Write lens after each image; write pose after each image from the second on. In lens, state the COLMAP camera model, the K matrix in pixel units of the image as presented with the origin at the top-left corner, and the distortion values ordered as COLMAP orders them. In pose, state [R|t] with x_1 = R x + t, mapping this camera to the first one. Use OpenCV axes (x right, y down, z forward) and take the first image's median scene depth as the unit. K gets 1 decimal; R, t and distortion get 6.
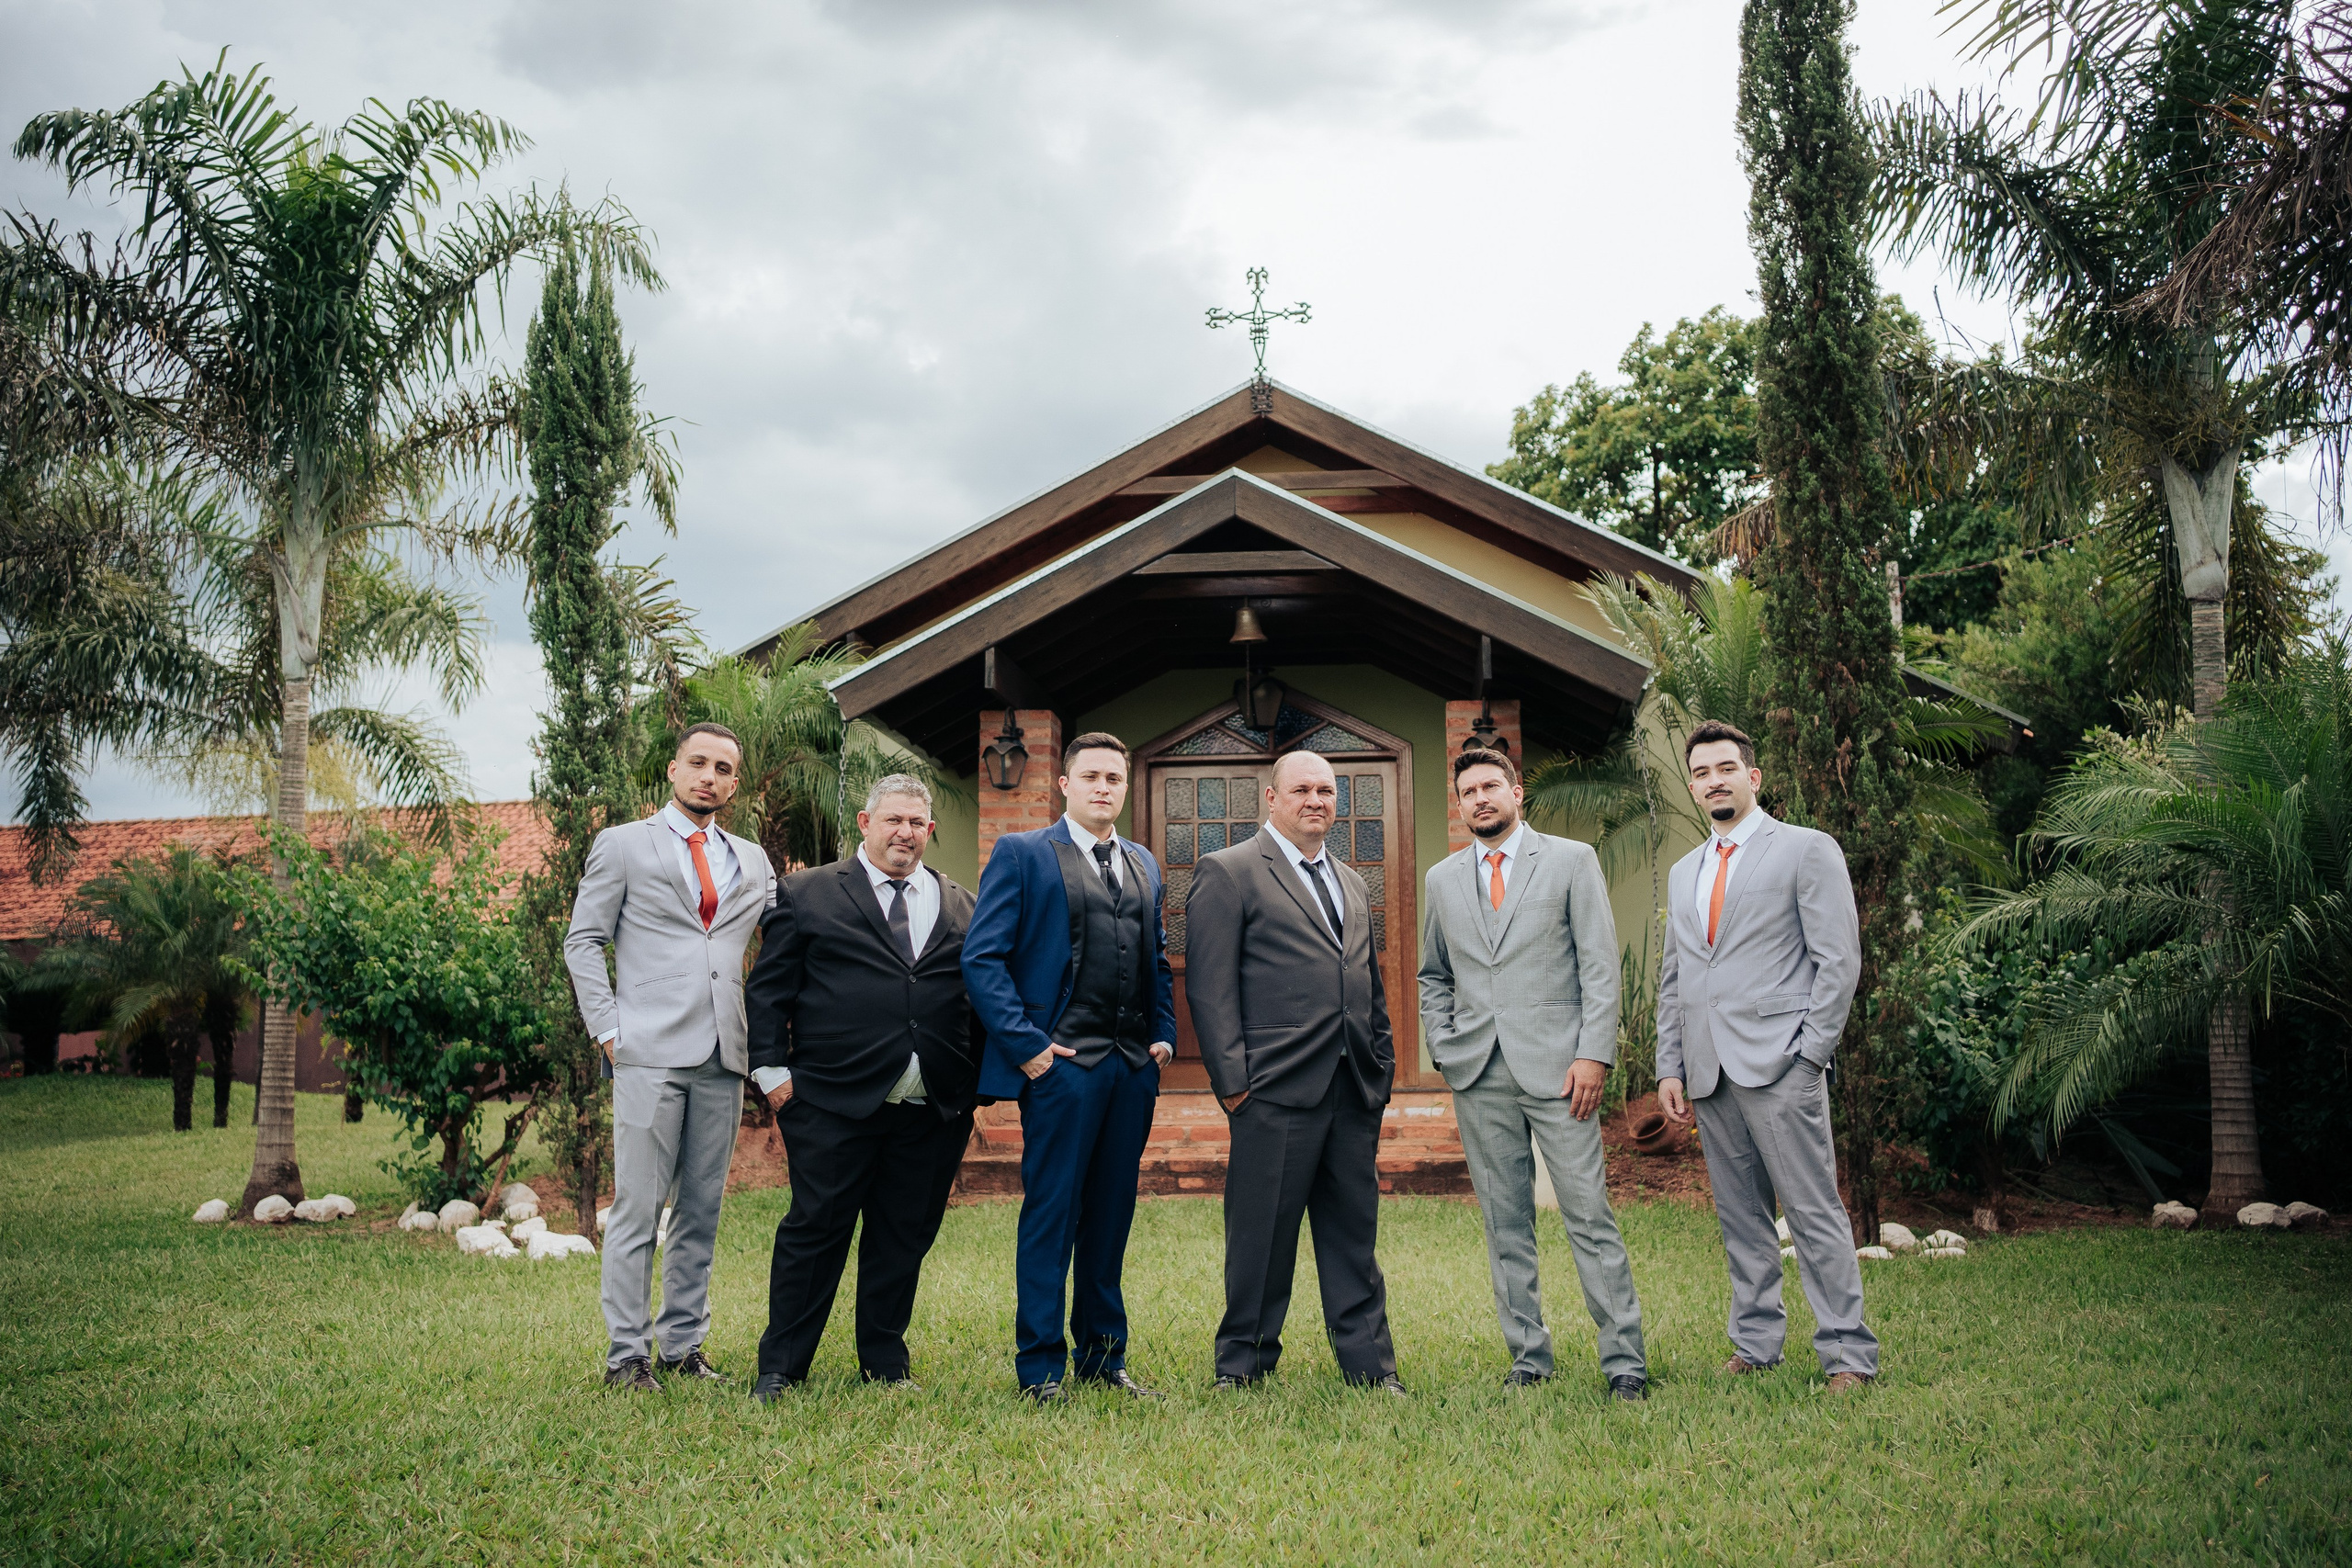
lens RADIAL K [[2373.1, 0, 1176.0], [0, 2373.1, 784.0], [0, 0, 1]] dist [-0.043689, 0.150842]
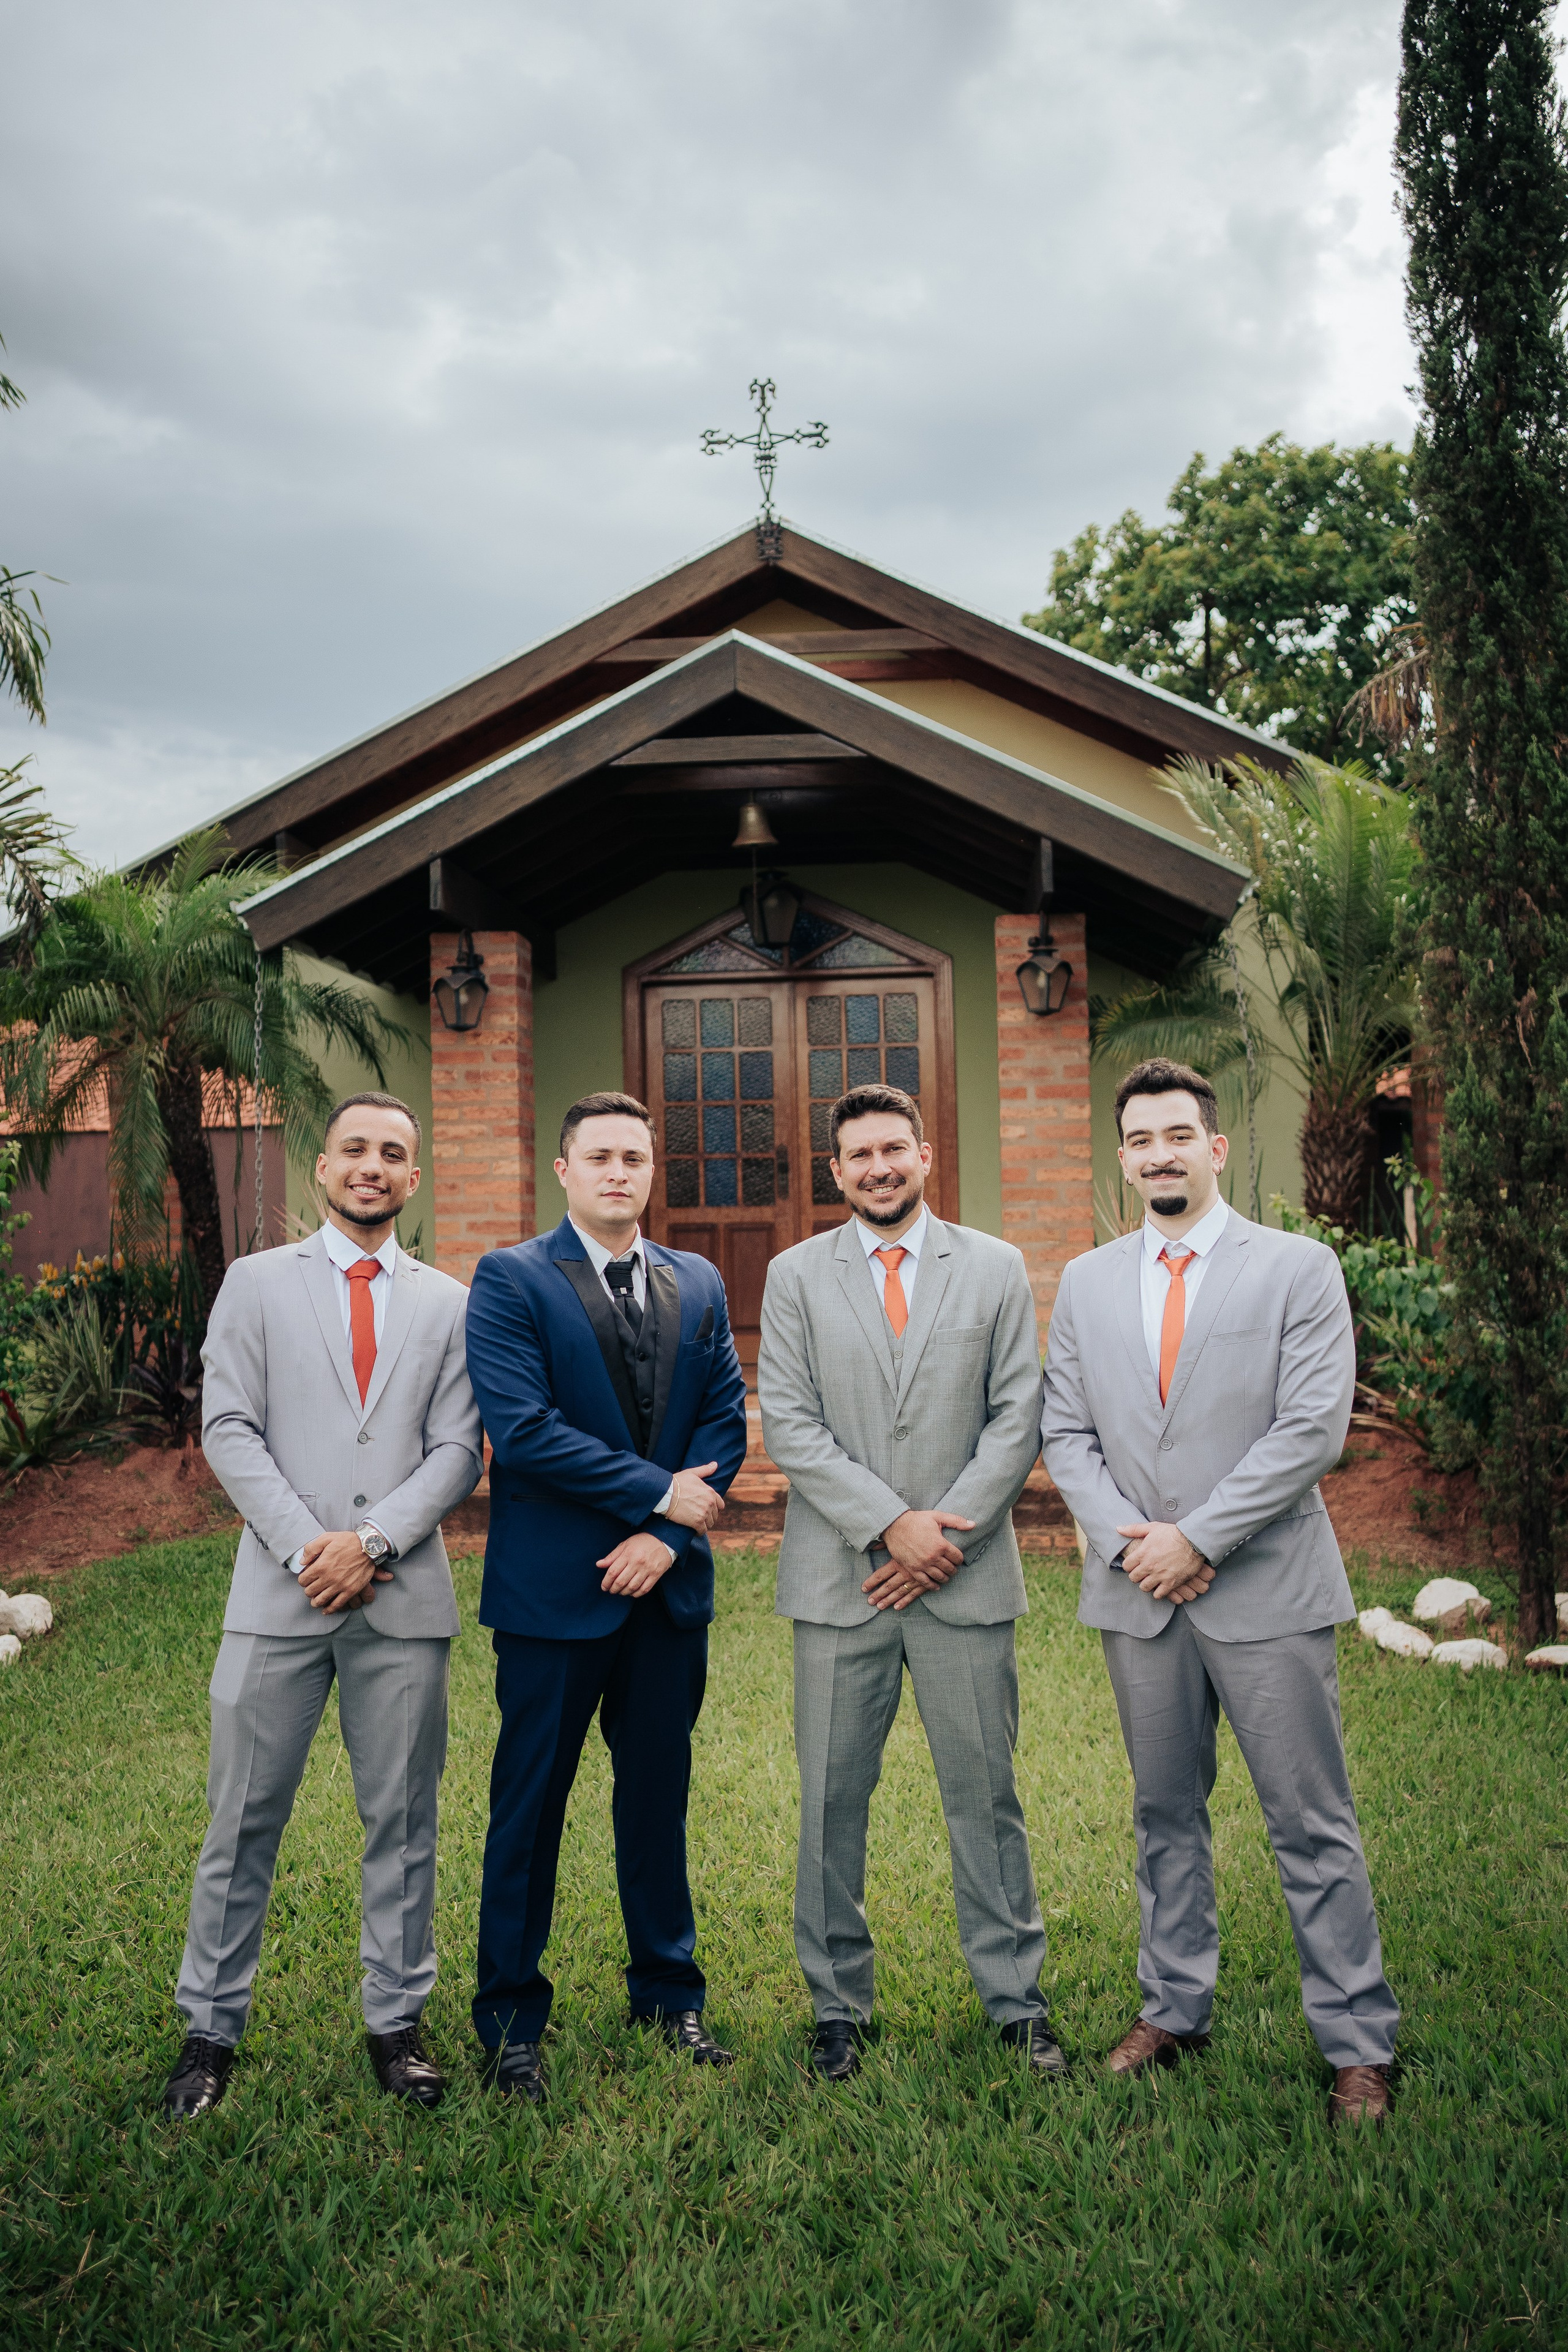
lens RADIAL K [[2362.0, 0, 772.4], [0, 2362.0, 1179.3], [0, 0, 1]] dist [-0.028954, 0.149539]
pose [[0.999471, -0.015560, 0.028572, 0.011743], [0.012560, 0.994673, 0.102316, -0.029441], [-0.030012, -0.101903, 0.994341, 0.181863]]
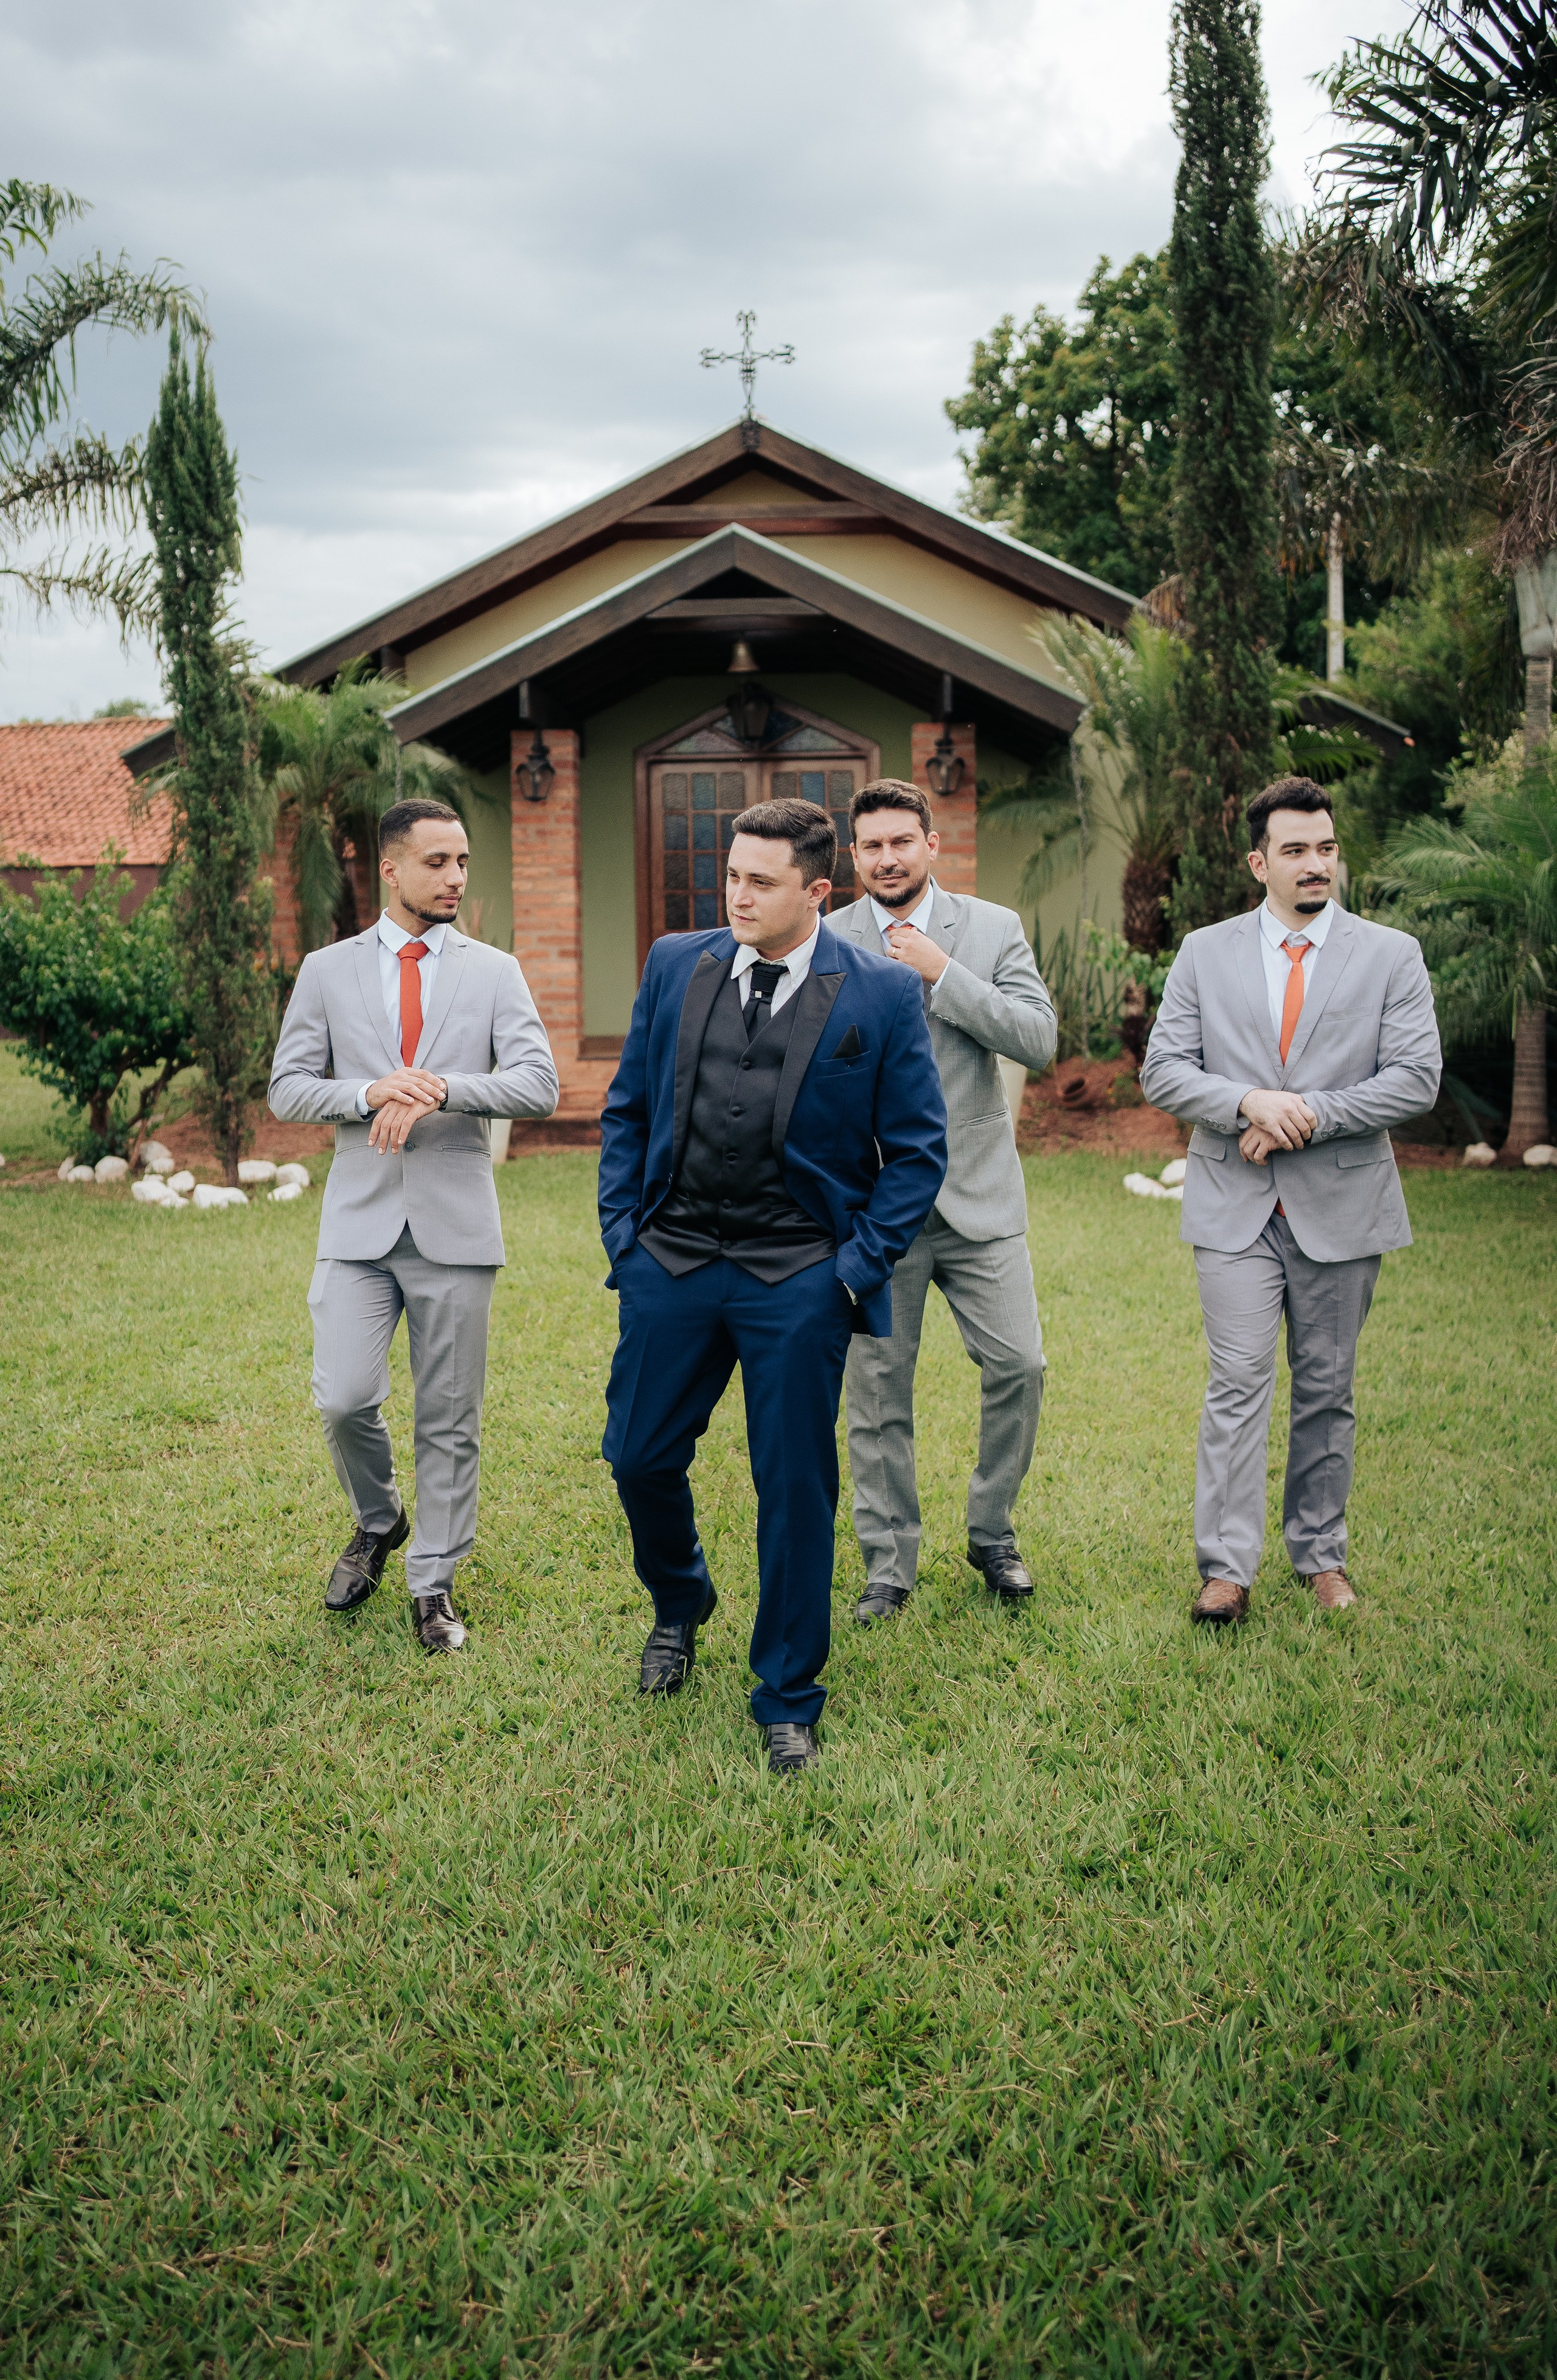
lens RADIAL K [[2508.0, 0, 722.9], [0, 2508.0, 1141.1], [0, 0, 1]] dist [-0.005261, 0.015345]
pose [[0.998894, -0.008832, 0.046179, -0.039258], [-0.000096, 0.981812, 0.189856, -0.069184], [-0.047016, -0.189650, 0.980725, -0.252786]]
